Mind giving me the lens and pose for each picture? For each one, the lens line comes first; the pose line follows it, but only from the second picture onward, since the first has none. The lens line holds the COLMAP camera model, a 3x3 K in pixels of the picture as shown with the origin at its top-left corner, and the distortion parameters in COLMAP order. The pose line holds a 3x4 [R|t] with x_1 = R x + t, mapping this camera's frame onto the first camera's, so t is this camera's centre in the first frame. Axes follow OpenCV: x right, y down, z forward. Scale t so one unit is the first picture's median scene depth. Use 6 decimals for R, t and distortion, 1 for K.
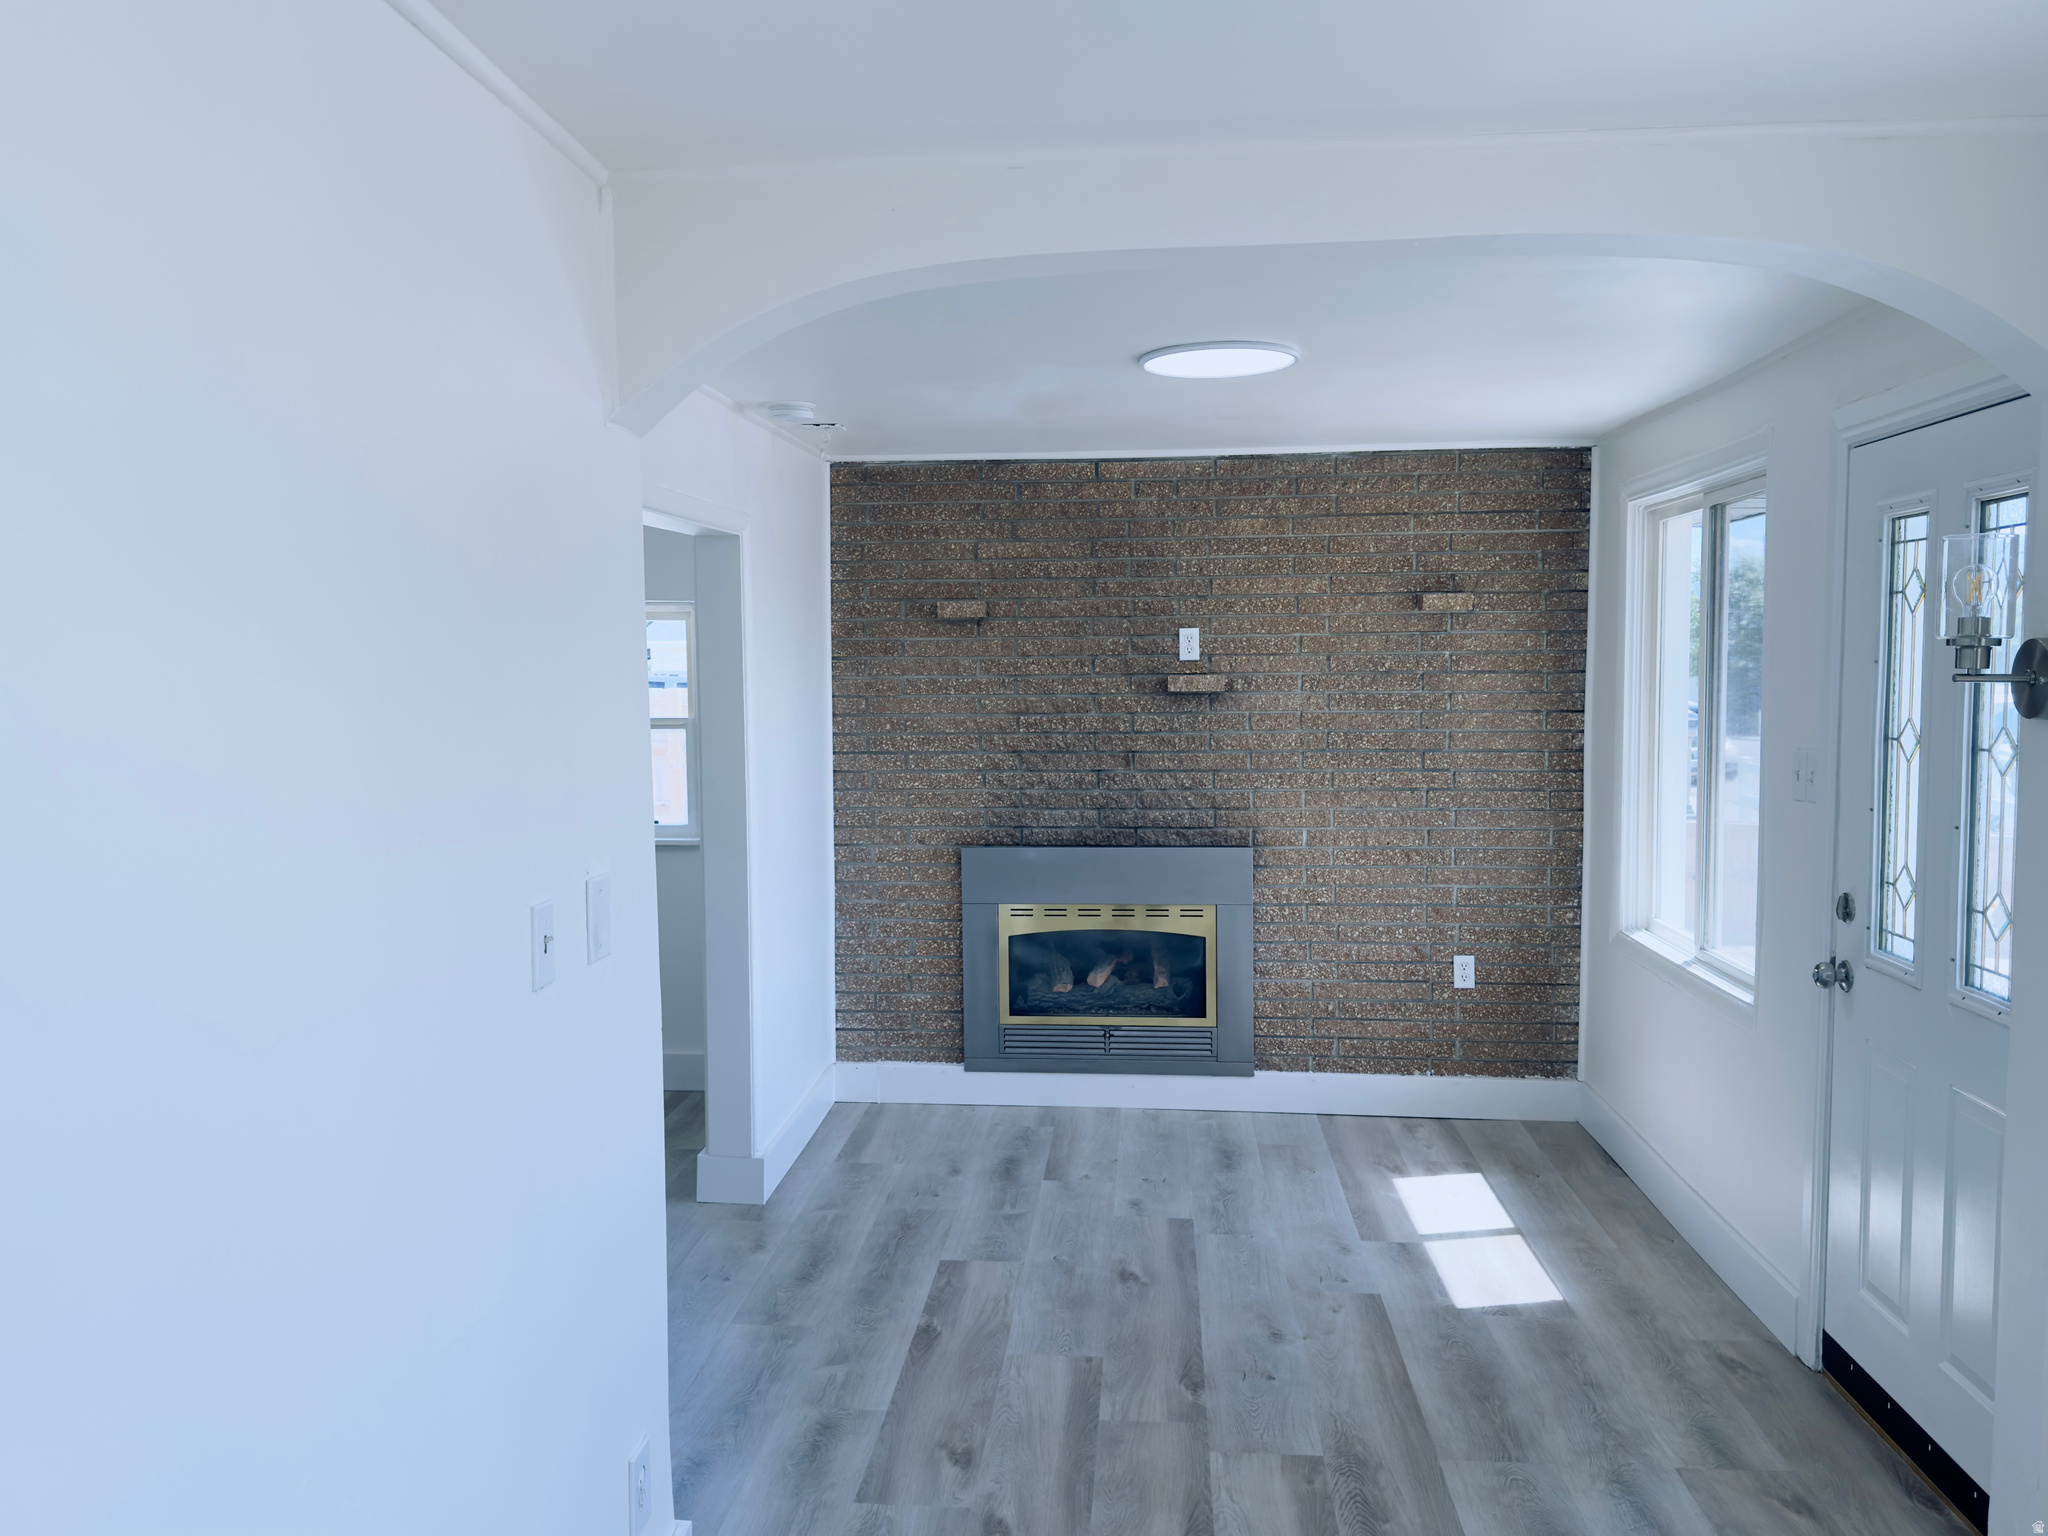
lens RADIAL K [[1610.7, 0, 1023.5], [0, 1610.7, 769.2], [0, 0, 1]] dist [-0.000275, -0.000026]
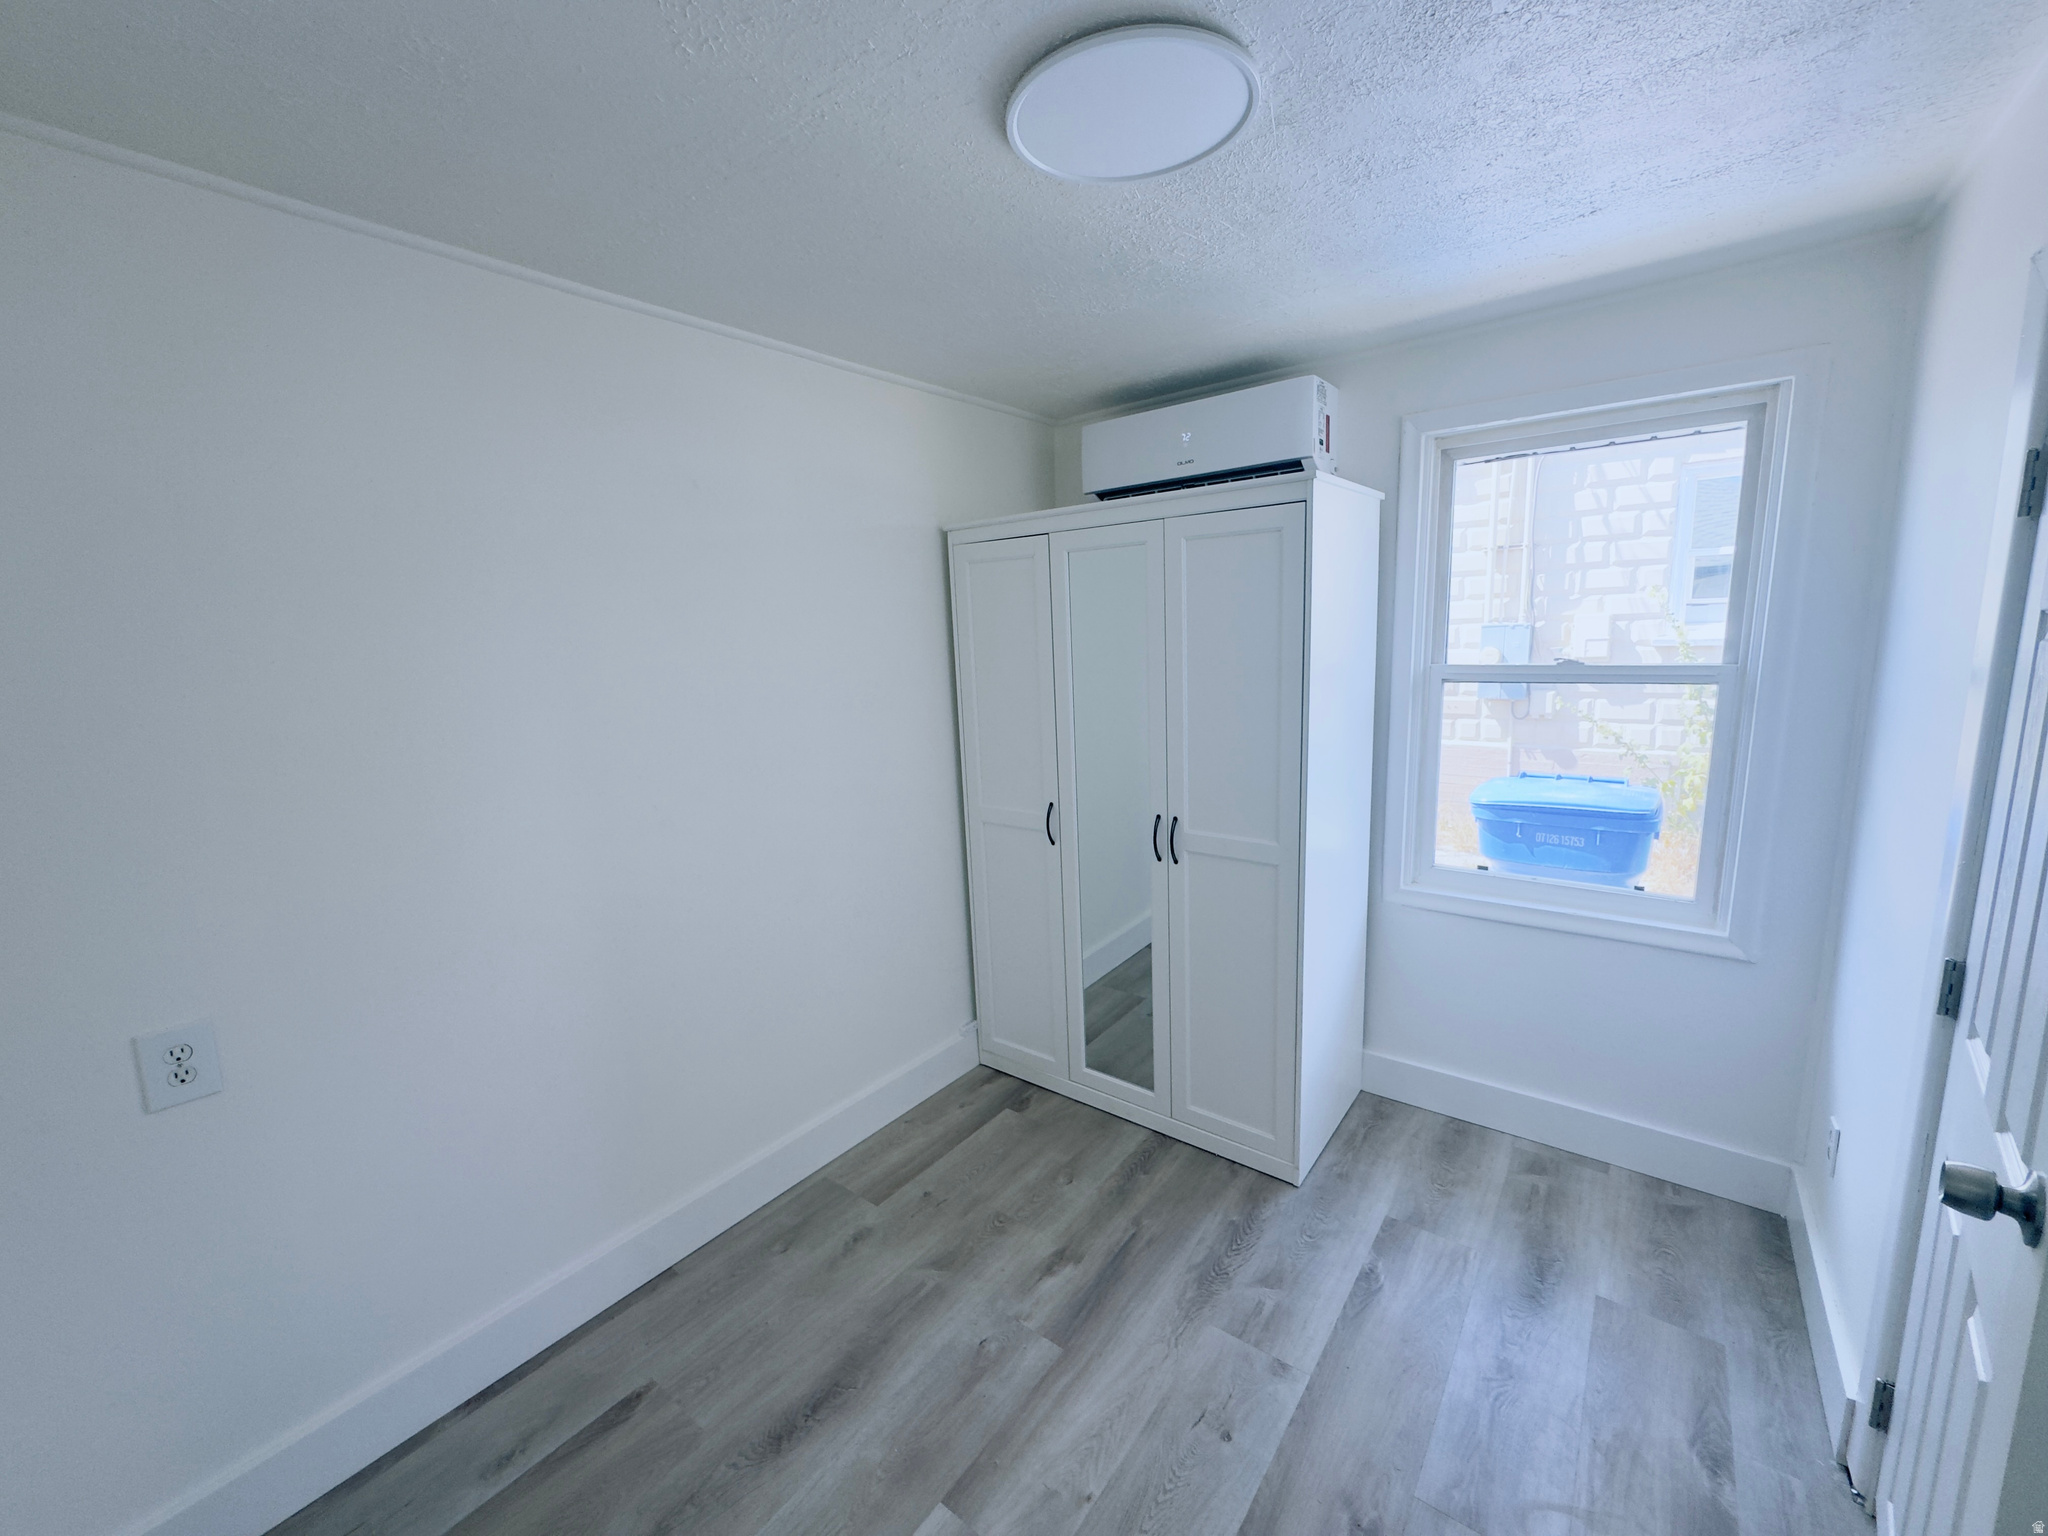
lens RADIAL K [[821.2, 0, 1022.3], [0, 821.2, 768.0], [0, 0, 1]] dist [0.000950, 0.000101]
pose [[0.835817, 0.063914, -0.545276, 0.017421], [0.003983, 0.992468, 0.122437, -0.024778], [0.548994, -0.104507, 0.829267, 0.500312]]
